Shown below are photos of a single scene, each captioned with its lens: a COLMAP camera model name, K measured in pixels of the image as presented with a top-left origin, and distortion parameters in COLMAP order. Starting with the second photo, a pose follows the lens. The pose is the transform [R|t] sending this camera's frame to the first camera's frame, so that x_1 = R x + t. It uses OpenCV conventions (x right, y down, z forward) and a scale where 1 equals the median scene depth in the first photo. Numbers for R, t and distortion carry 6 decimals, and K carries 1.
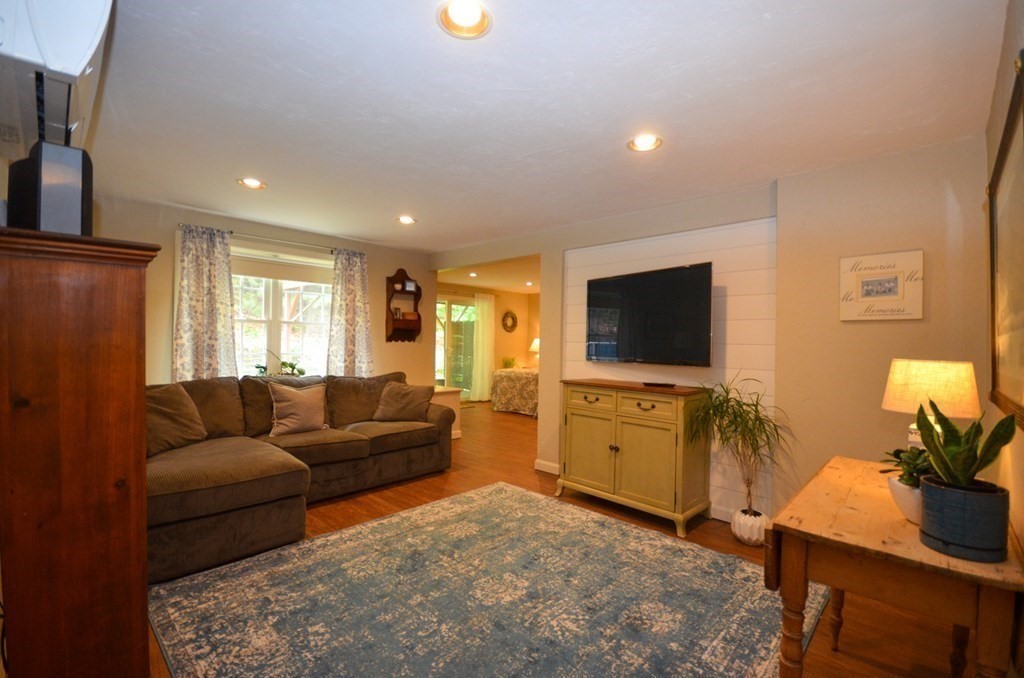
lens RADIAL K [[450.2, 0, 521.5], [0, 450.2, 341.8], [0, 0, 1]] dist [0.000486, -0.008127]
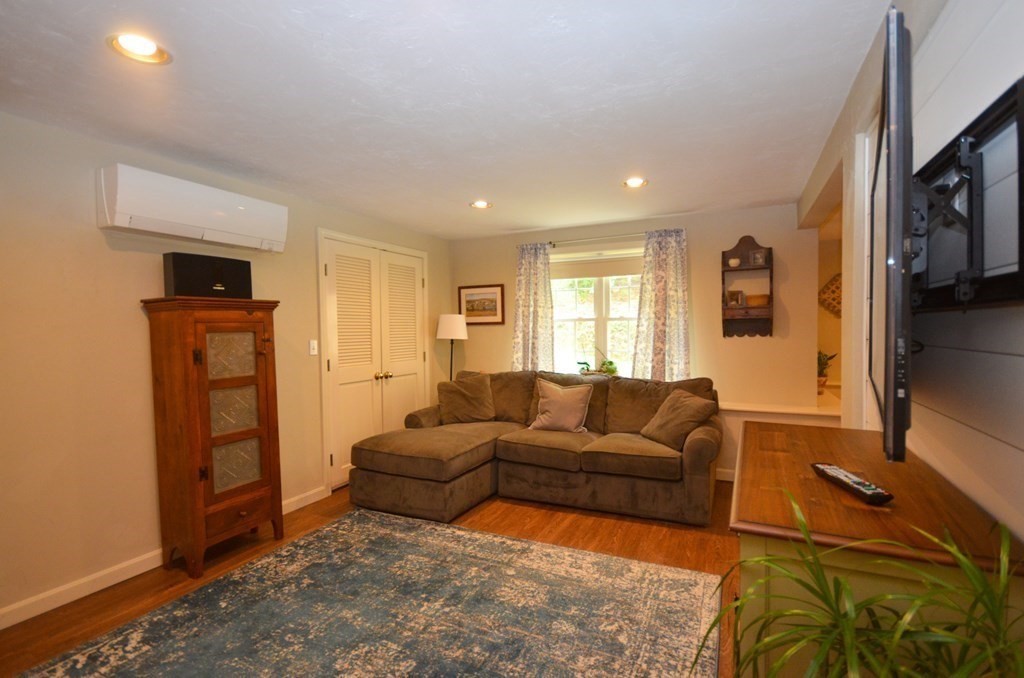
lens RADIAL K [[466.8, 0, 520.3], [0, 466.8, 341.0], [0, 0, 1]] dist [-0.001758, -0.000056]
pose [[0.311844, 0.003406, -0.950127, 0.541256], [0.020697, 0.999732, 0.010377, -0.013348], [0.949908, -0.022901, 0.311690, 0.675832]]
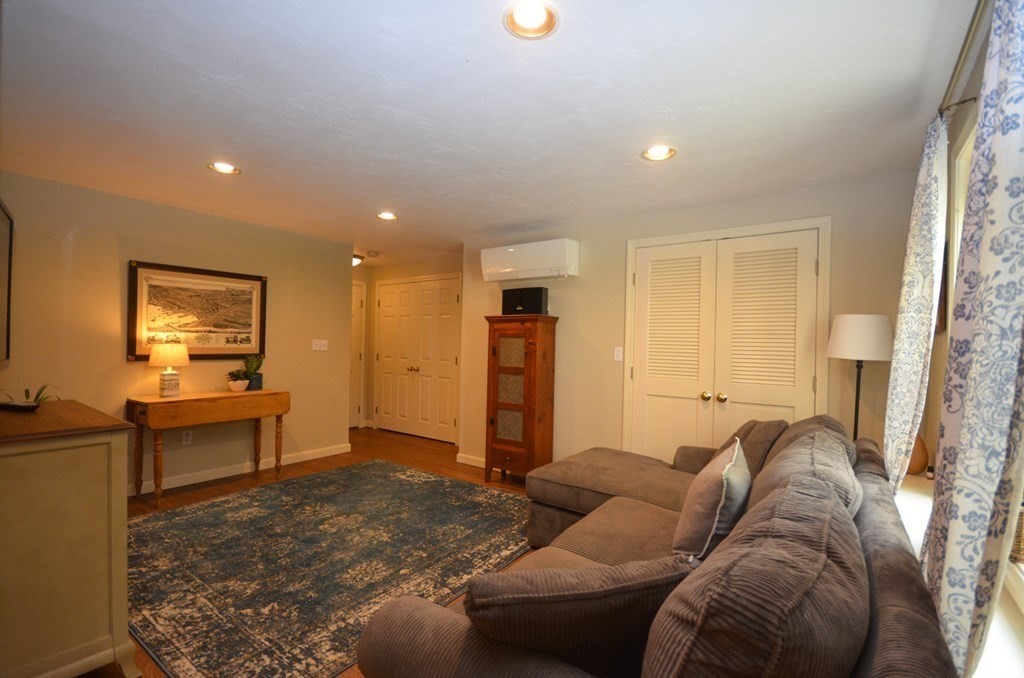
lens RADIAL K [[445.3, 0, 522.1], [0, 445.3, 340.7], [0, 0, 1]] dist [0.002017, -0.009190]
pose [[-0.989085, -0.041705, -0.141318, -0.250900], [-0.040090, 0.999094, -0.014256, -0.005810], [0.141785, -0.008435, -0.989862, 1.636993]]
